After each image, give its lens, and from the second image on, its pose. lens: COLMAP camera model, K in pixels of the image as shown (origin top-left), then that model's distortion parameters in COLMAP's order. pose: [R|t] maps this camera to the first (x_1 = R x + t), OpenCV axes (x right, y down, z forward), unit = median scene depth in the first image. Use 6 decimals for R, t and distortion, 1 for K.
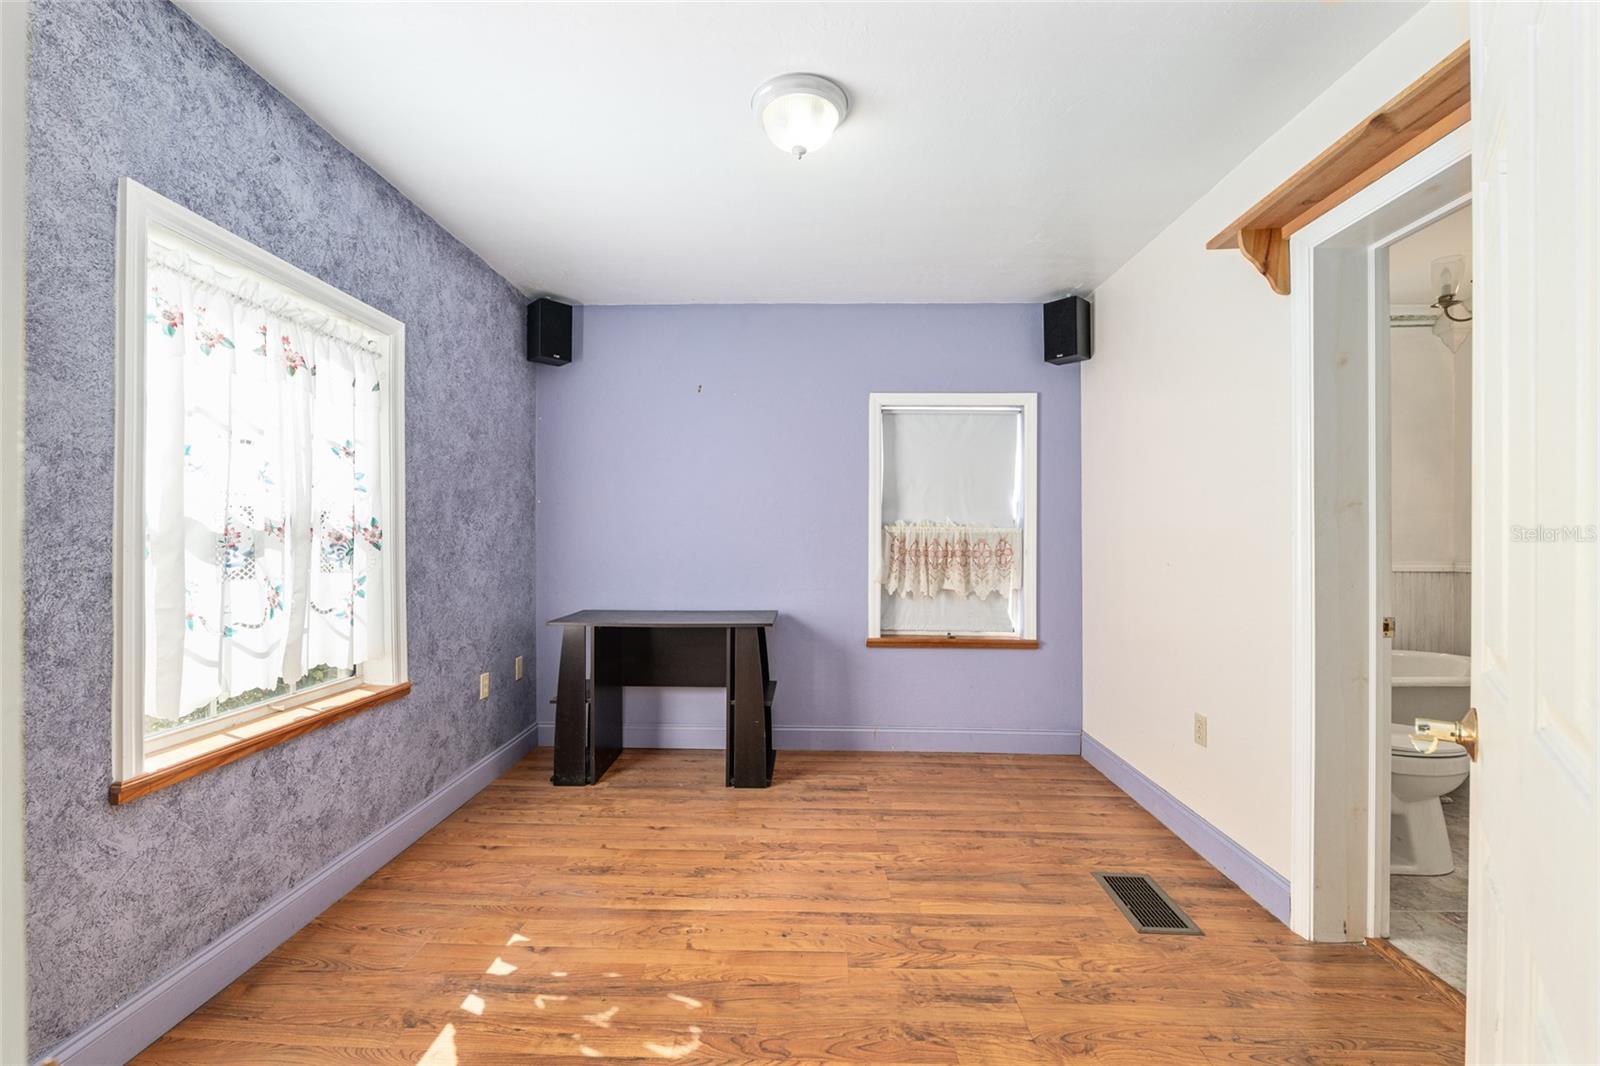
lens RADIAL K [[656.0, 0, 796.8], [0, 656.0, 532.2], [0, 0, 1]] dist [-0.004359, -0.000076]
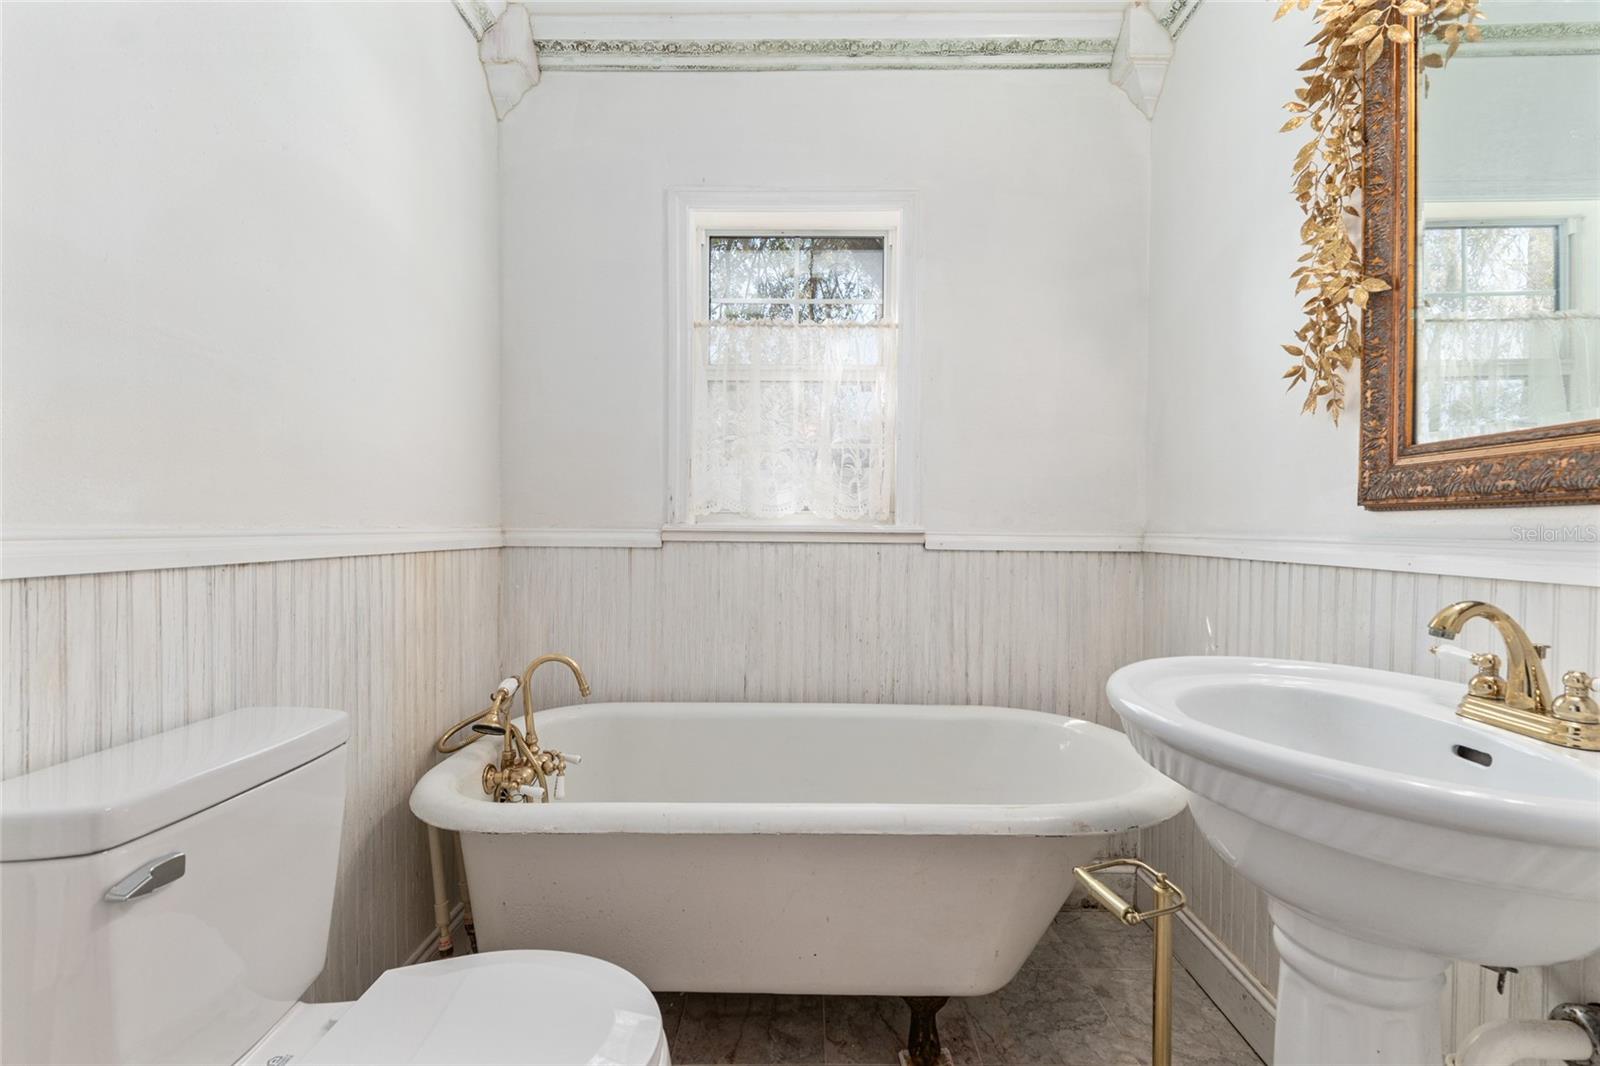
lens RADIAL K [[708.1, 0, 800.7], [0, 708.1, 534.7], [0, 0, 1]] dist [0.002427, -0.001026]
pose [[0.999856, -0.000879, 0.016969, 0.730046], [0.000628, 0.999890, 0.014797, 0.039308], [-0.016981, -0.014784, 0.999747, 0.451789]]
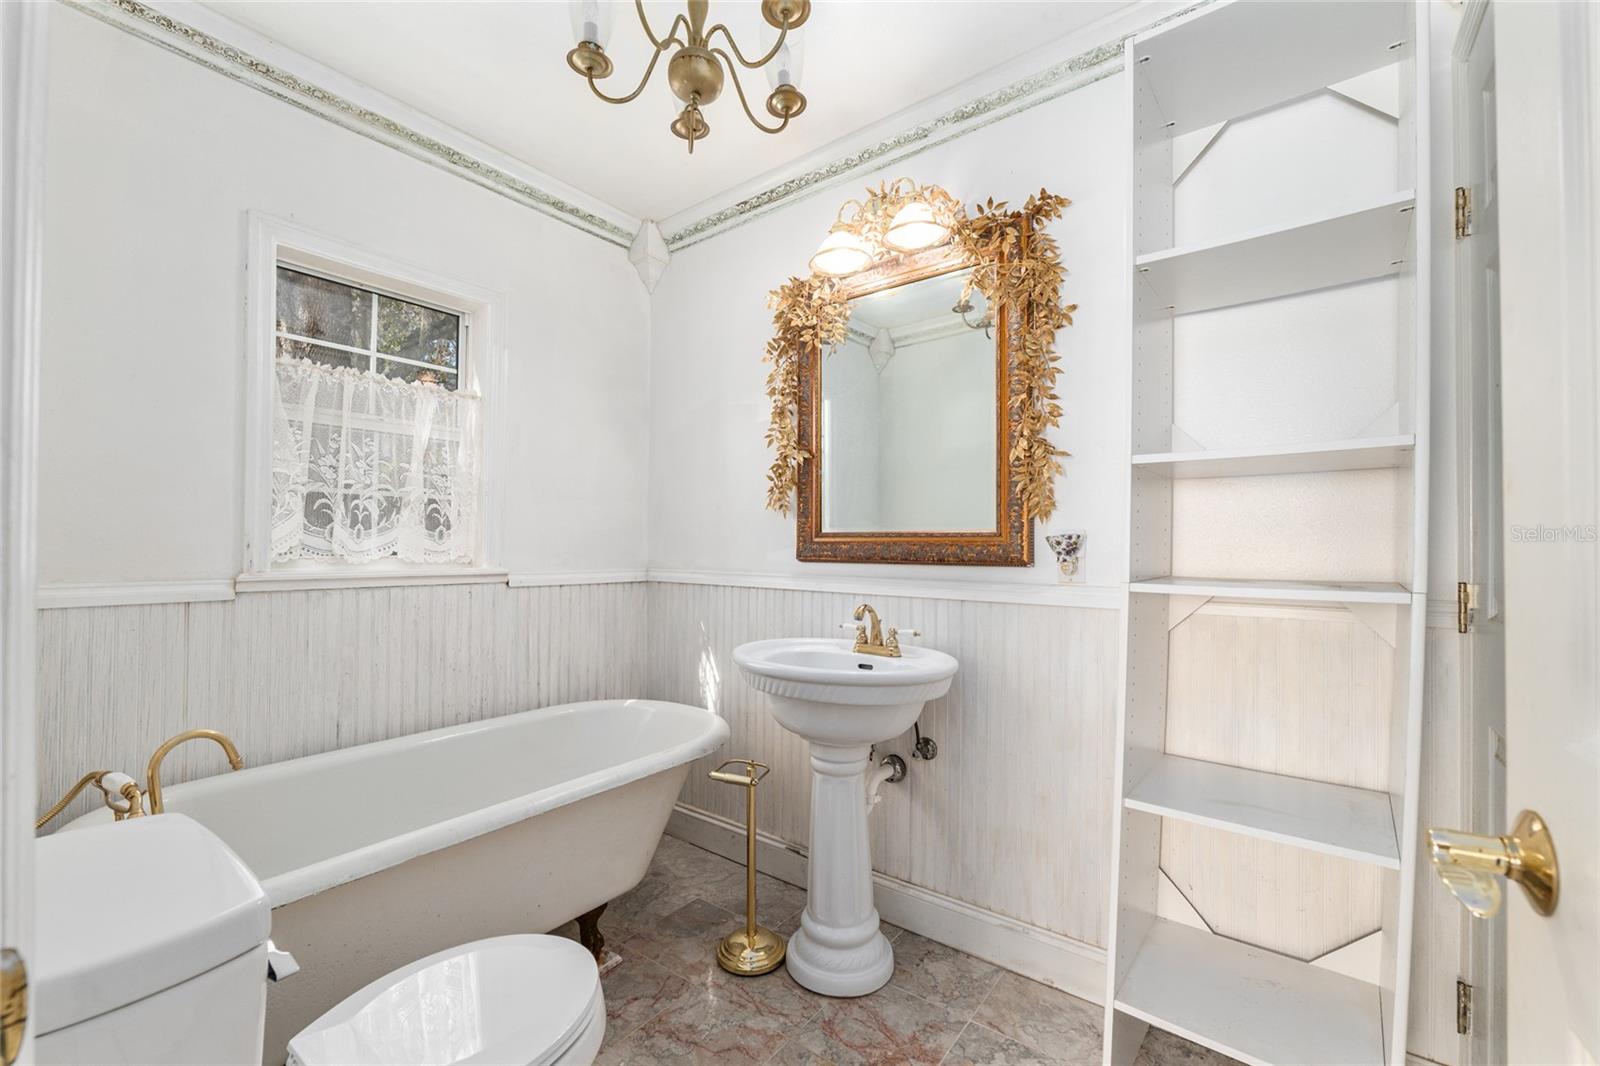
lens RADIAL K [[656.0, 0, 798.6], [0, 656.0, 536.1], [0, 0, 1]] dist [-0.004359, -0.000076]
pose [[0.584196, 0.009955, 0.811551, 0.491197], [-0.005924, 0.999950, -0.008002, 0.013842], [-0.811591, -0.000133, 0.584226, 0.413017]]
